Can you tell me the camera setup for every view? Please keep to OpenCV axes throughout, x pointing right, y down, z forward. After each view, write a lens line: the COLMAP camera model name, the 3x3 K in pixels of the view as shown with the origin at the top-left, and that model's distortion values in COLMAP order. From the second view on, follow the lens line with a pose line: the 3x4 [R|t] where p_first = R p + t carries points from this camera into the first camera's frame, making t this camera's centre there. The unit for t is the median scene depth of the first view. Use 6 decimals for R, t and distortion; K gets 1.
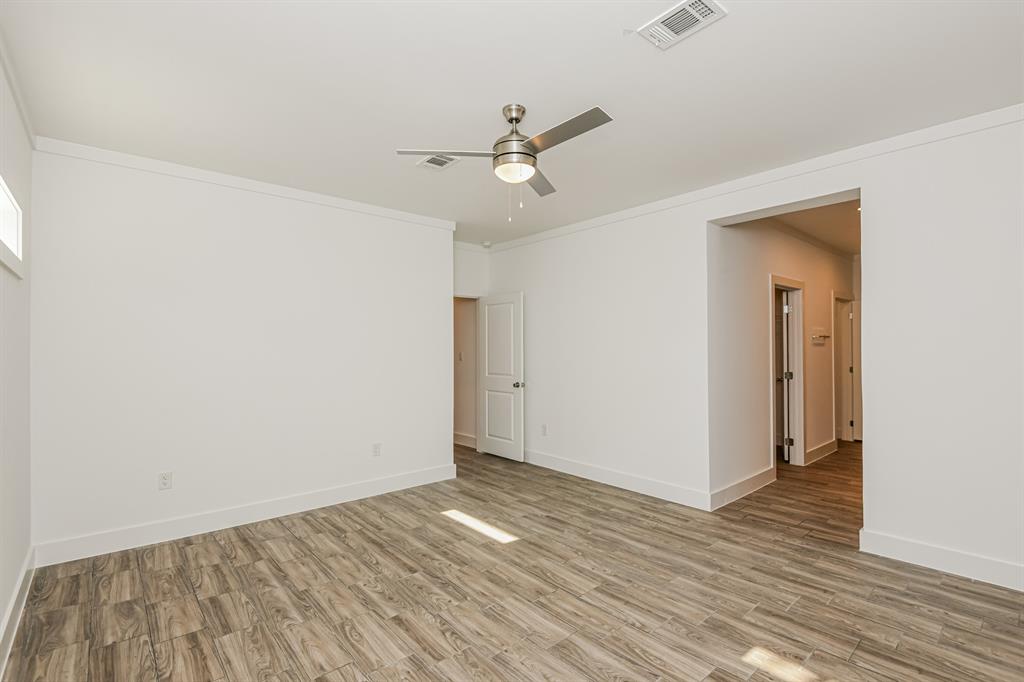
lens RADIAL K [[470.0, 0, 512.0], [0, 470.0, 341.0], [0, 0, 1]] dist [-0.011680, -0.000526]
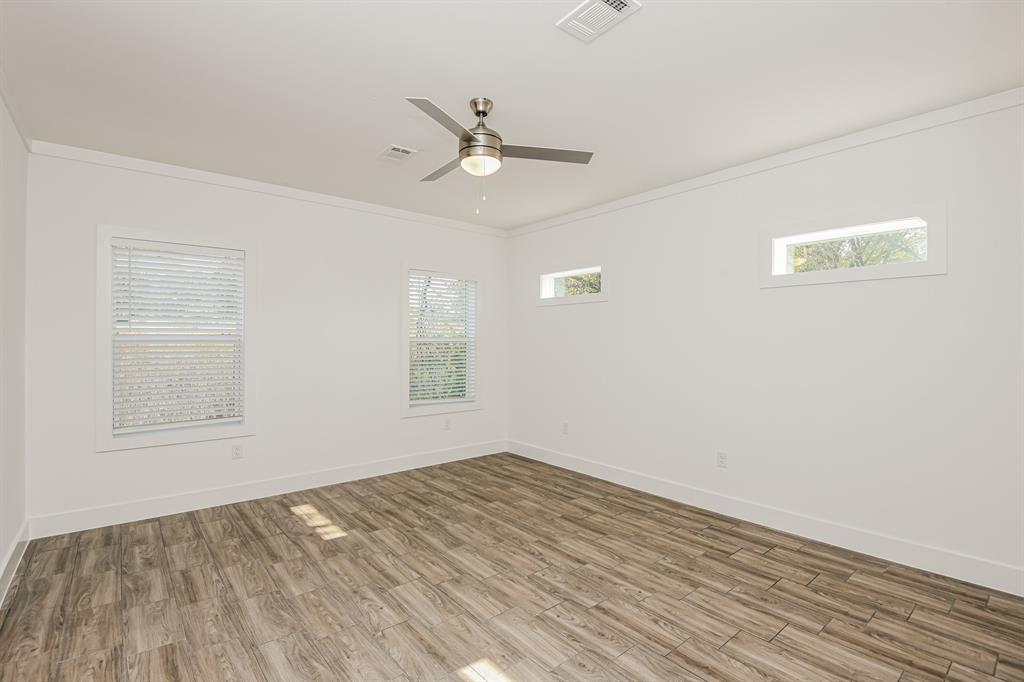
lens RADIAL K [[470.0, 0, 512.0], [0, 470.0, 341.0], [0, 0, 1]] dist [-0.011680, -0.000526]
pose [[-0.999795, 0.002169, 0.020108, -0.081187], [0.001900, 0.999909, -0.013389, 0.033190], [-0.020135, -0.013348, -0.999708, 2.021011]]
